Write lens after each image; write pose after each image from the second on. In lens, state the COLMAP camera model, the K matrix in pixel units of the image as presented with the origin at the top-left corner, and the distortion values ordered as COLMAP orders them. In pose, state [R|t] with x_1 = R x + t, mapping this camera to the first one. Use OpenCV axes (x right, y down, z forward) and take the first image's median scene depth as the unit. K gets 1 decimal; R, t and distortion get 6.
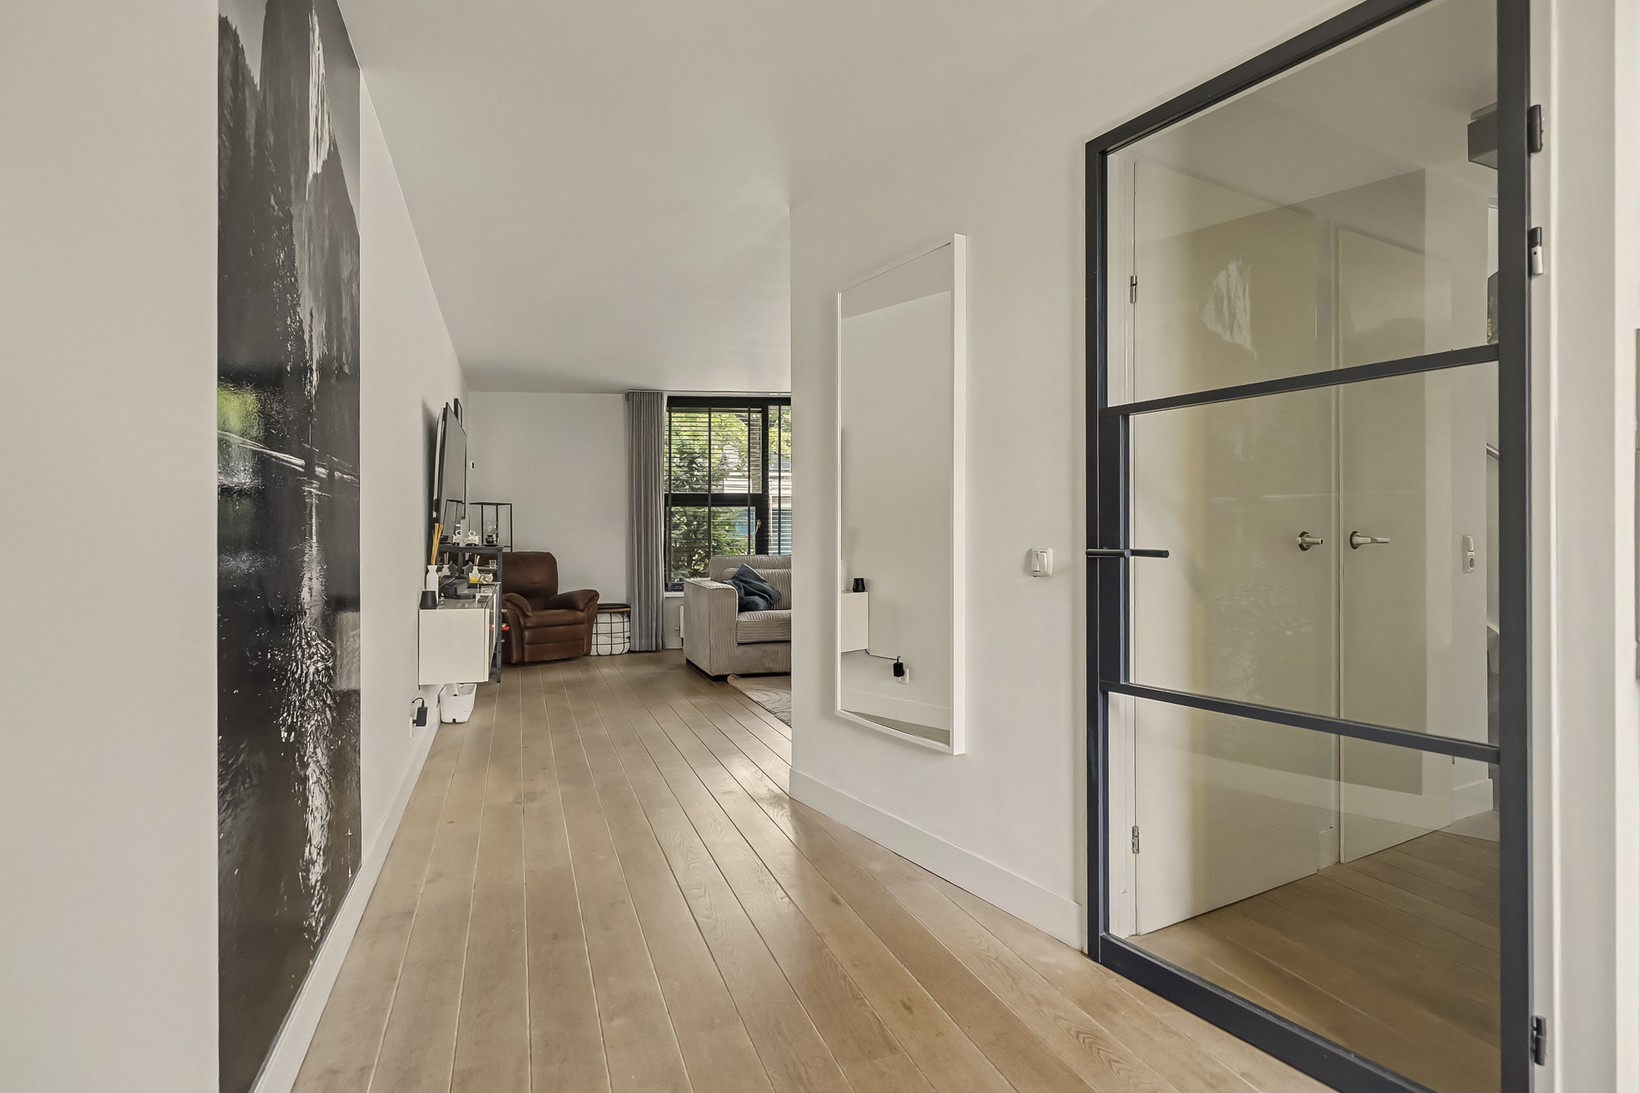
lens RADIAL K [[877.0, 0, 816.3], [0, 877.0, 535.3], [0, 0, 1]] dist [0.000284, -0.000027]
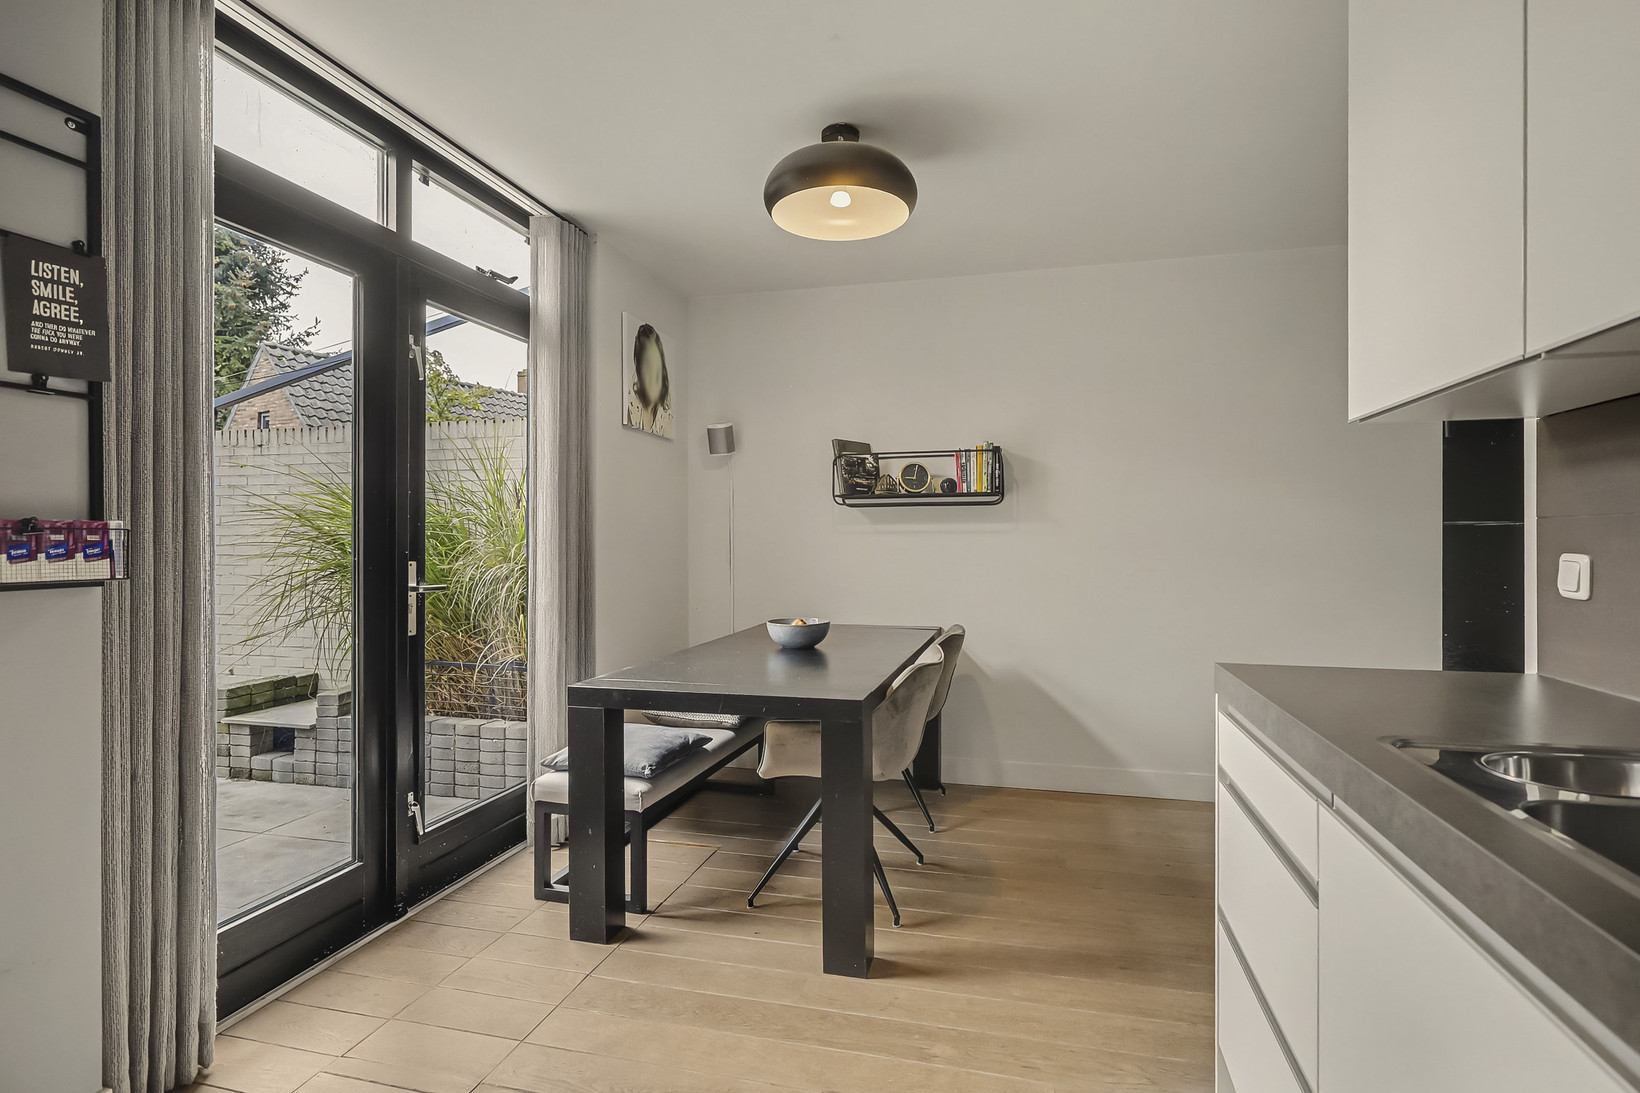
lens RADIAL K [[818.8, 0, 830.9], [0, 818.8, 538.9], [0, 0, 1]] dist [0.000310, 0.000312]
pose [[-0.548645, -0.000221, -0.836055, 0.476653], [0.002279, 0.999996, -0.001760, -0.012801], [0.836052, -0.002871, -0.548642, 0.152149]]
